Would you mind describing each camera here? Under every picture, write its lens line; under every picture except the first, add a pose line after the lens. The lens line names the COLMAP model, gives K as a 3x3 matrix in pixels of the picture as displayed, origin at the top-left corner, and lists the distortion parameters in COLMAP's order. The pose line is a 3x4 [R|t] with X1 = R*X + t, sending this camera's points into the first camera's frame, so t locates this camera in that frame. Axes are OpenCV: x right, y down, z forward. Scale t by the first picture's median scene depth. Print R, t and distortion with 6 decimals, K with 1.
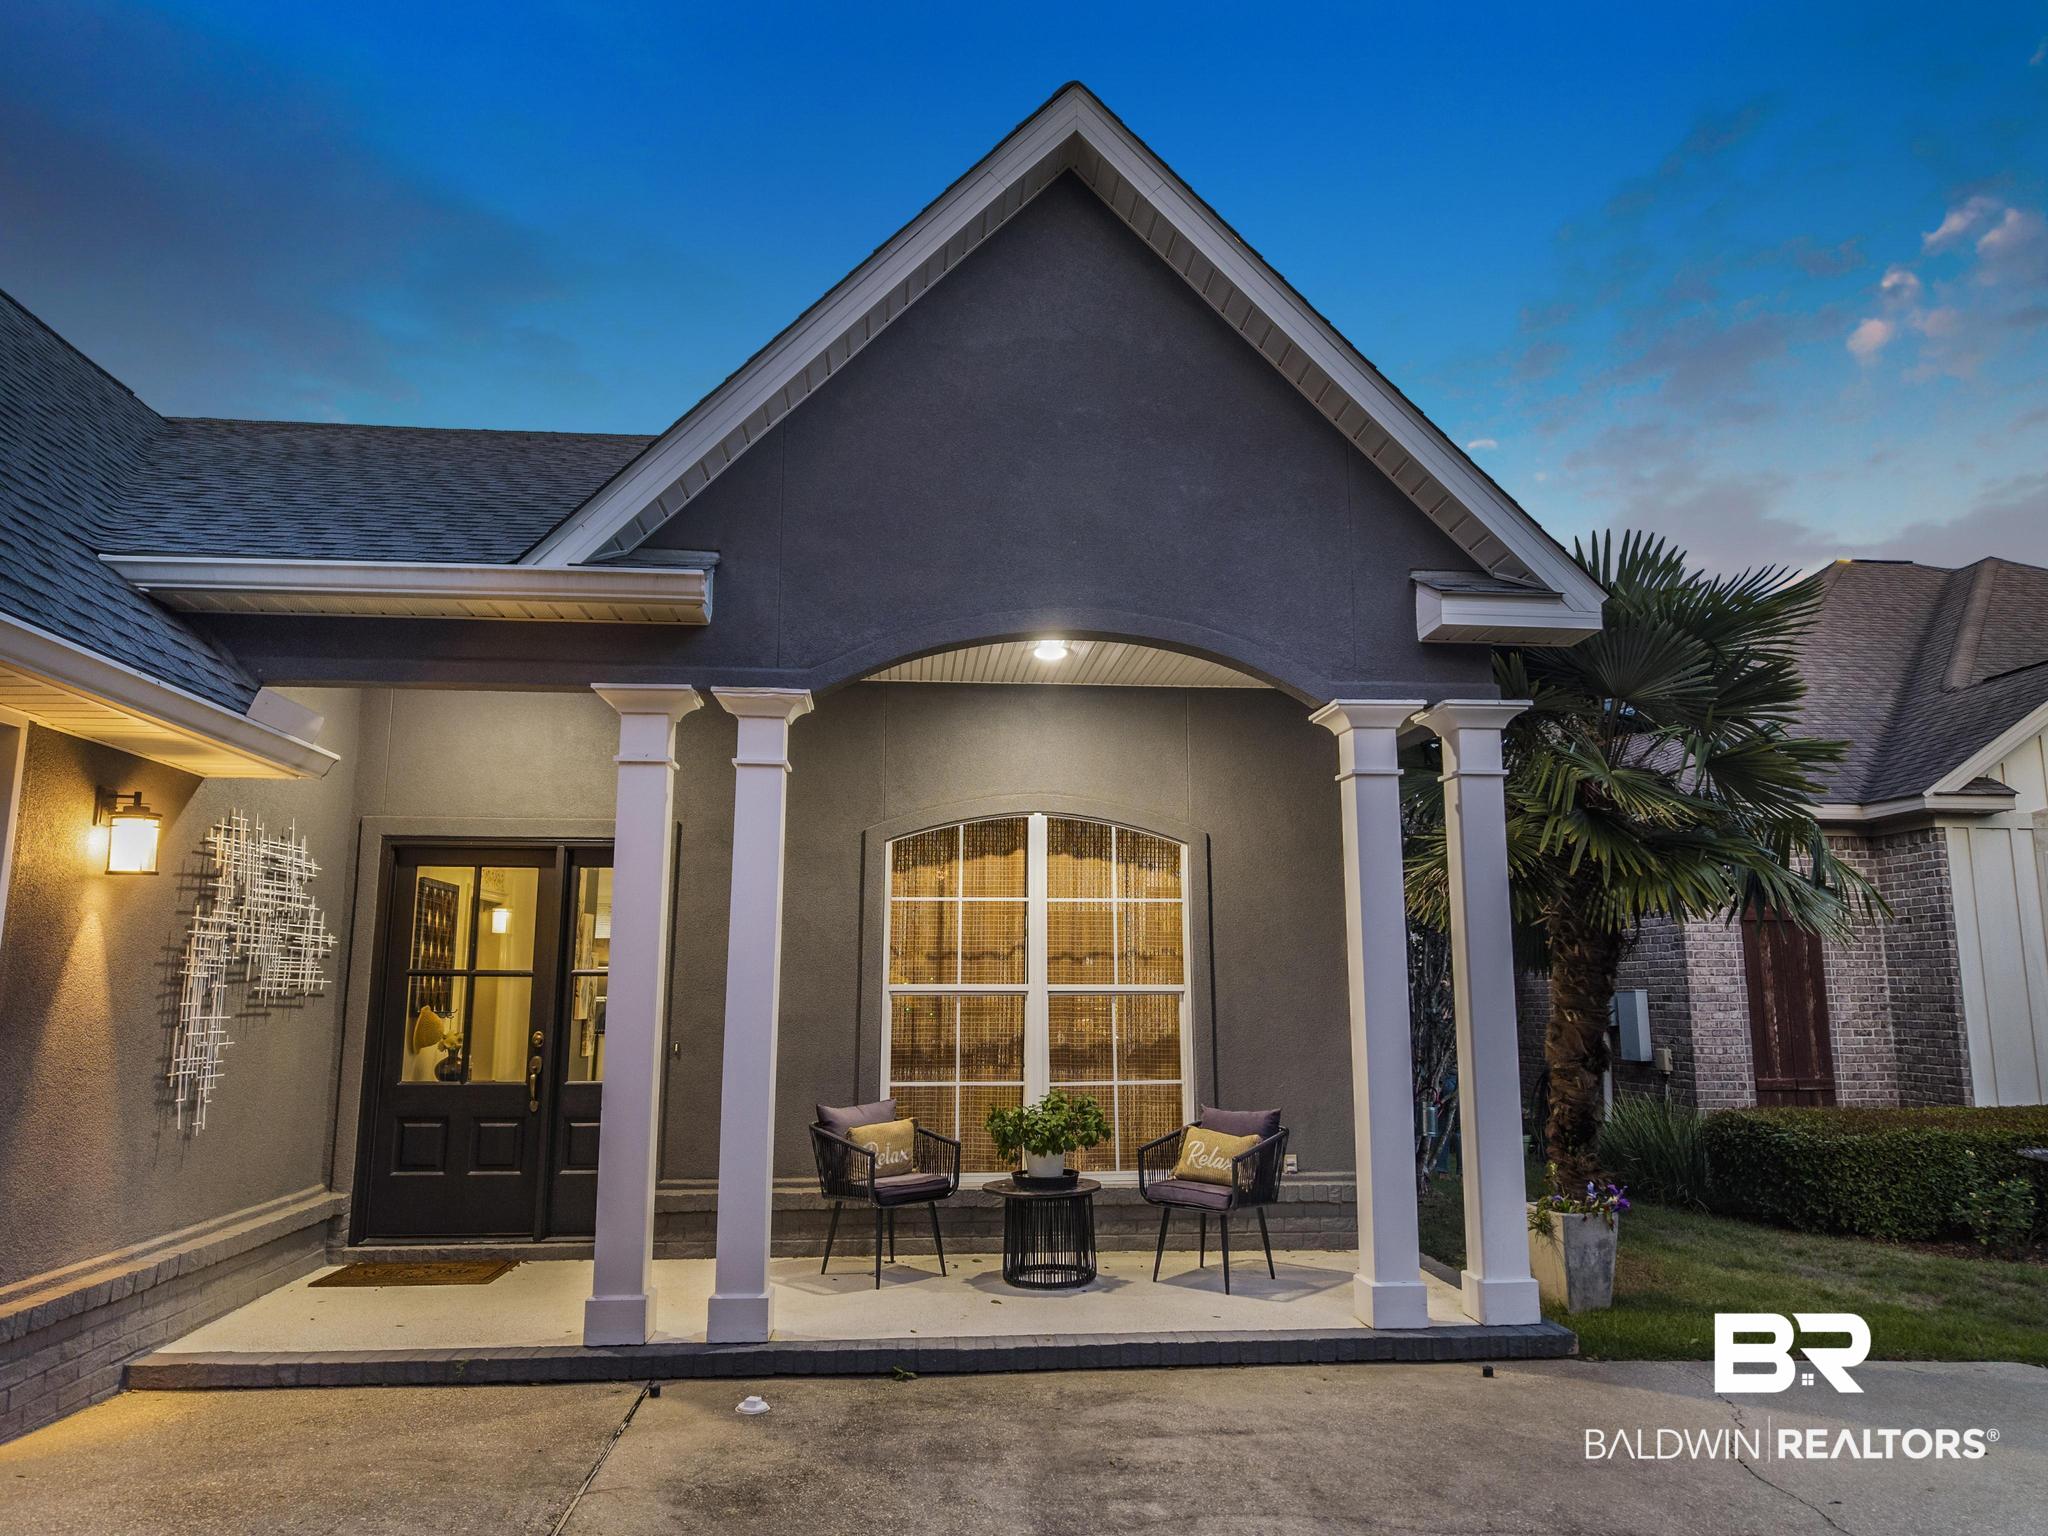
lens RADIAL K [[1392.4, 0, 1024.0], [0, 1392.4, 768.0], [0, 0, 1]] dist [0.039508, -0.035377]
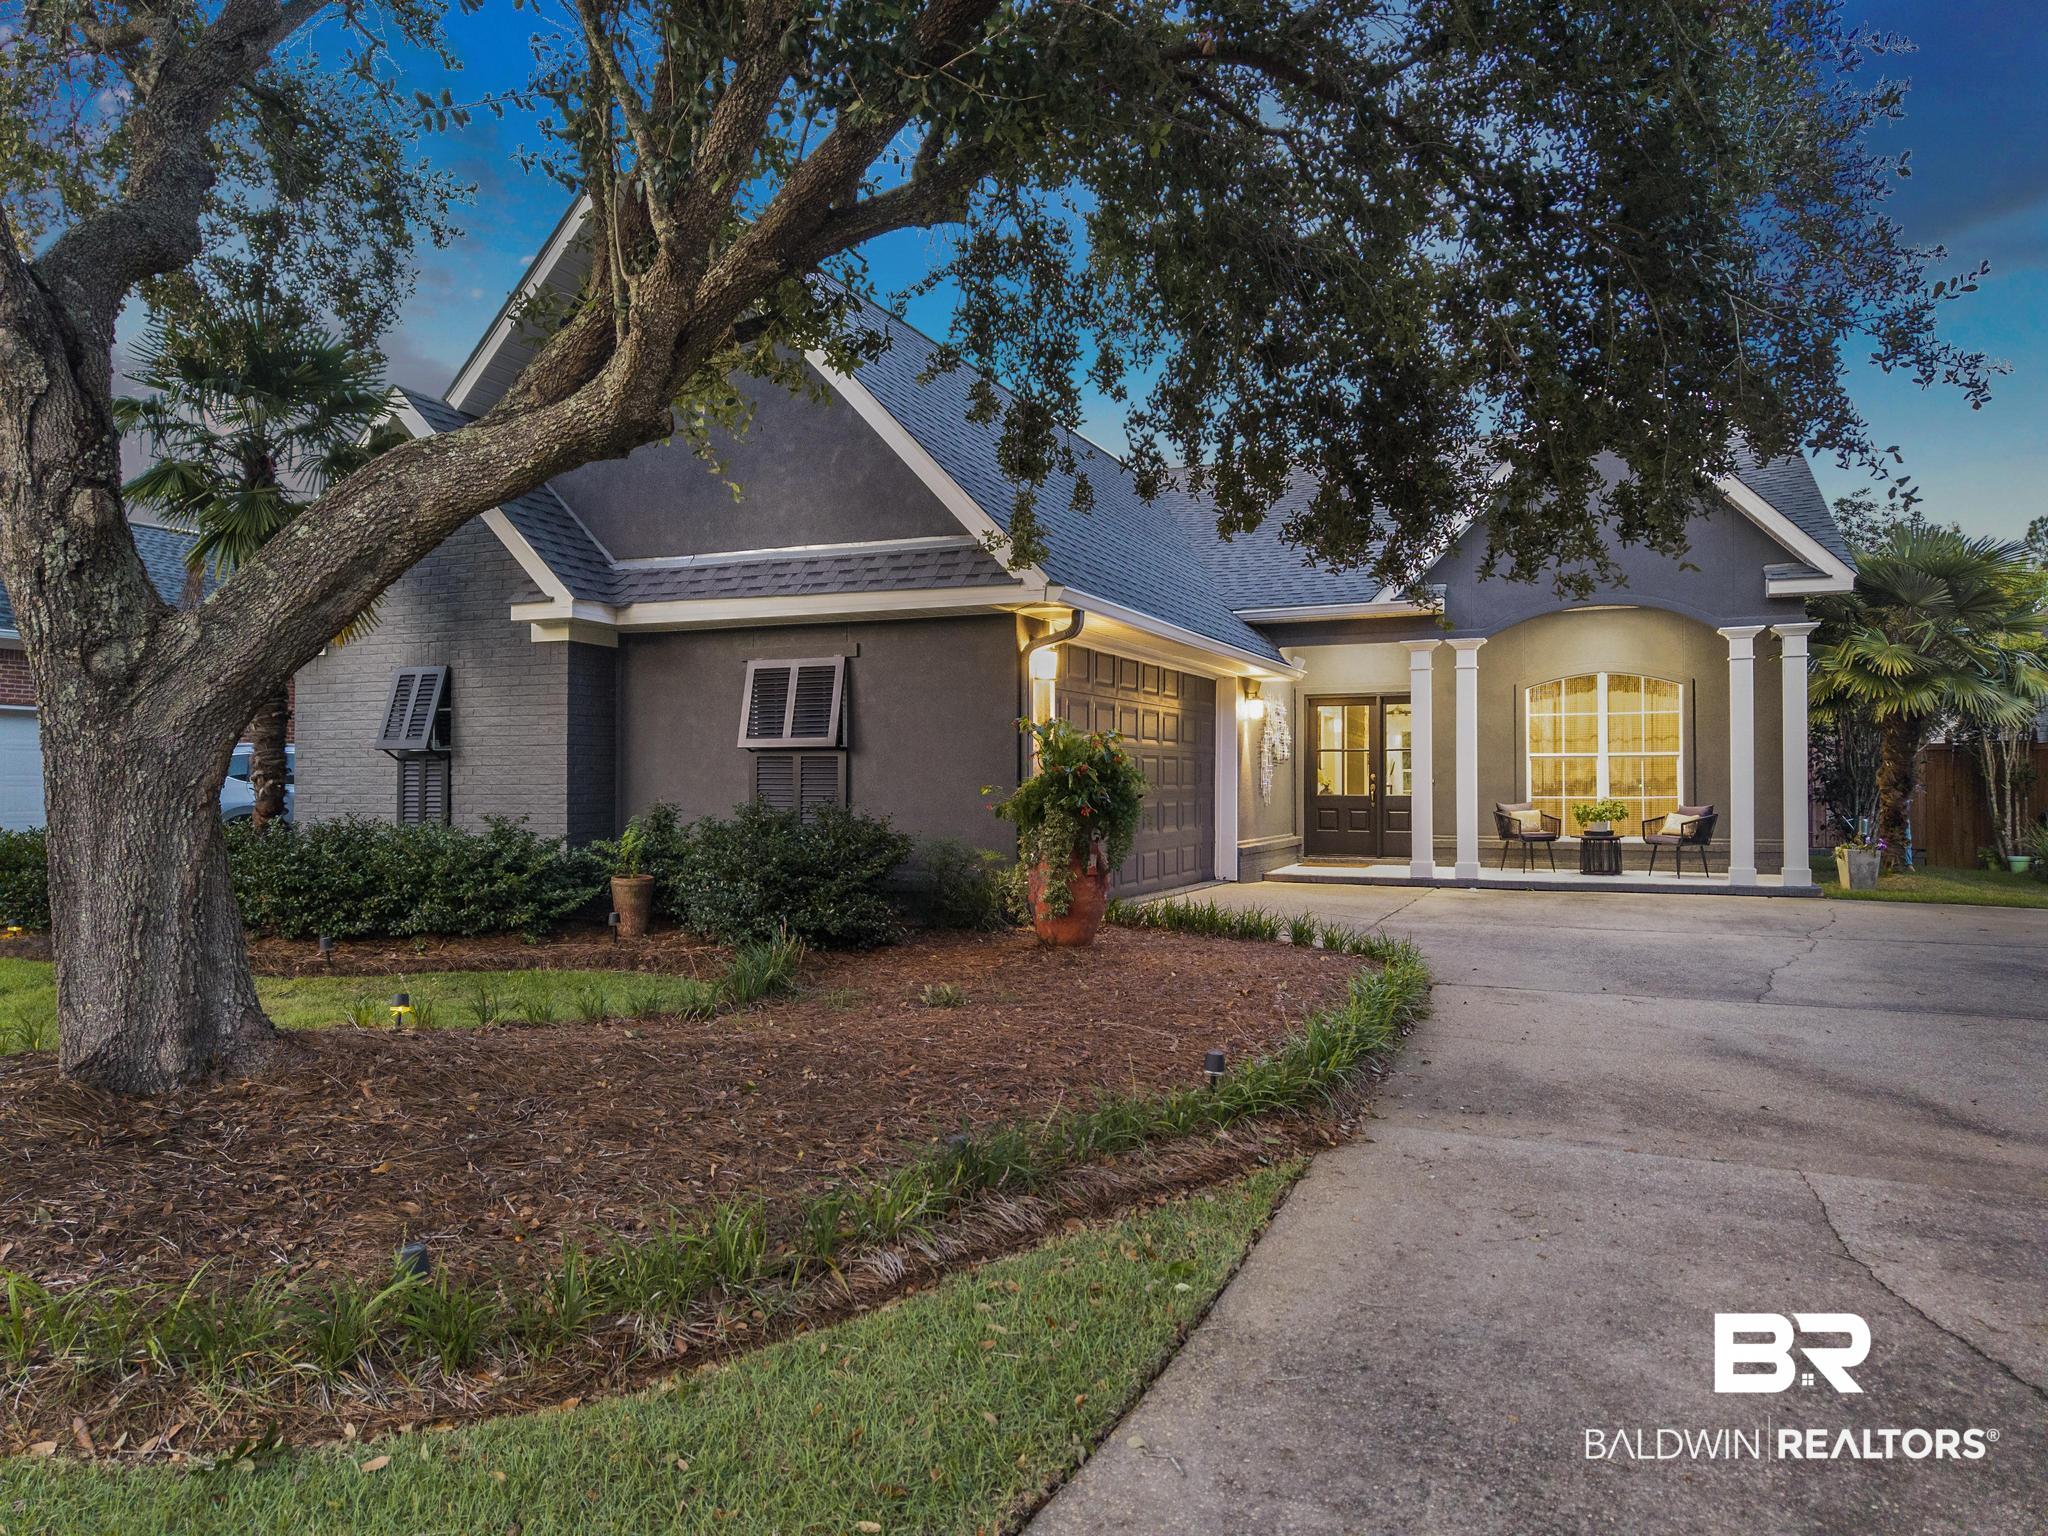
lens RADIAL K [[1392.4, 0, 1024.0], [0, 1392.4, 768.0], [0, 0, 1]] dist [0.039508, -0.035377]
pose [[0.881510, -0.009187, -0.472076, 0.264669], [0.083091, 0.987226, 0.135944, -0.206749], [0.464797, -0.159062, 0.871013, -1.425557]]
